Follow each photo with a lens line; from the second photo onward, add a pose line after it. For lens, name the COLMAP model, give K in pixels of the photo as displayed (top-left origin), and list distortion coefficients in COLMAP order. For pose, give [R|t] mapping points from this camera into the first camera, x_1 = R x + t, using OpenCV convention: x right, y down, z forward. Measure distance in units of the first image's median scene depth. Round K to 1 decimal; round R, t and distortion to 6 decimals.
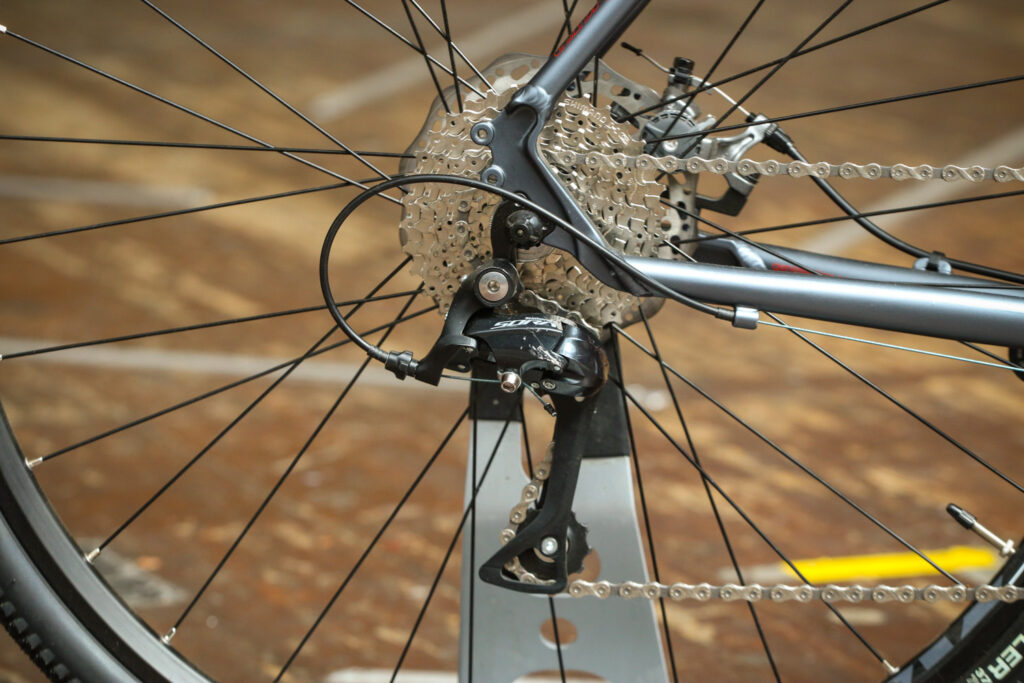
lens RADIAL K [[6083.1, 0, 512.0], [0, 6083.1, 341.5], [0, 0, 1]] dist [0.264001, 20.270489]
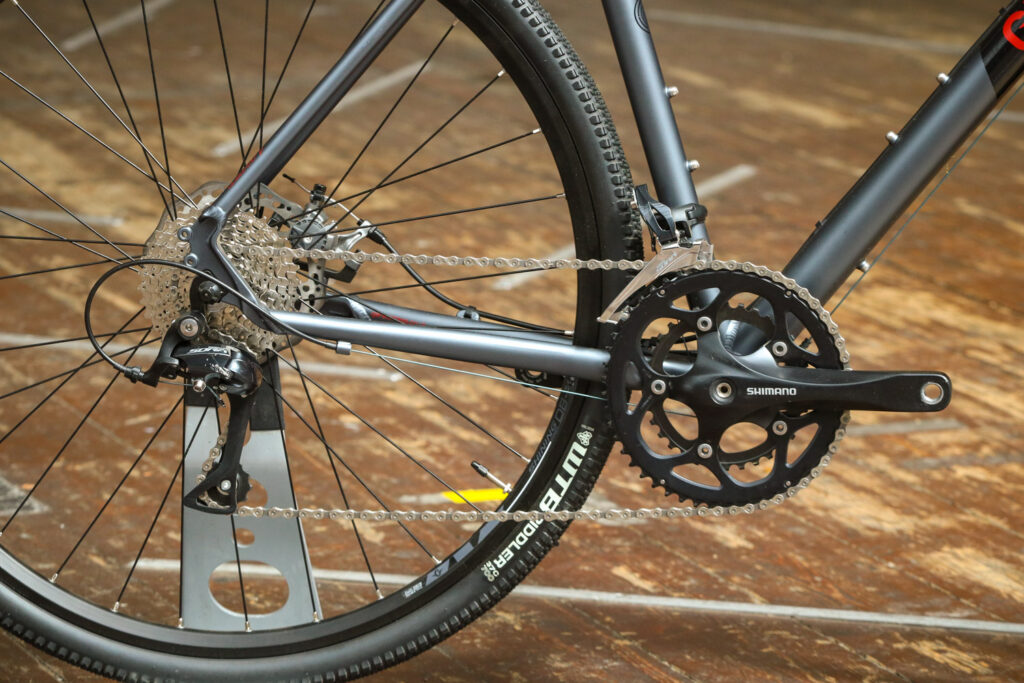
lens RADIAL K [[4729.3, 0, 512.0], [0, 4729.3, 341.5], [0, 0, 1]] dist [0.127705, 3.663025]
pose [[0.999768, 0.010081, 0.019010, 0.058512], [-0.010230, 0.999918, 0.007753, -0.015734], [-0.018930, -0.007945, 0.999789, -0.275359]]
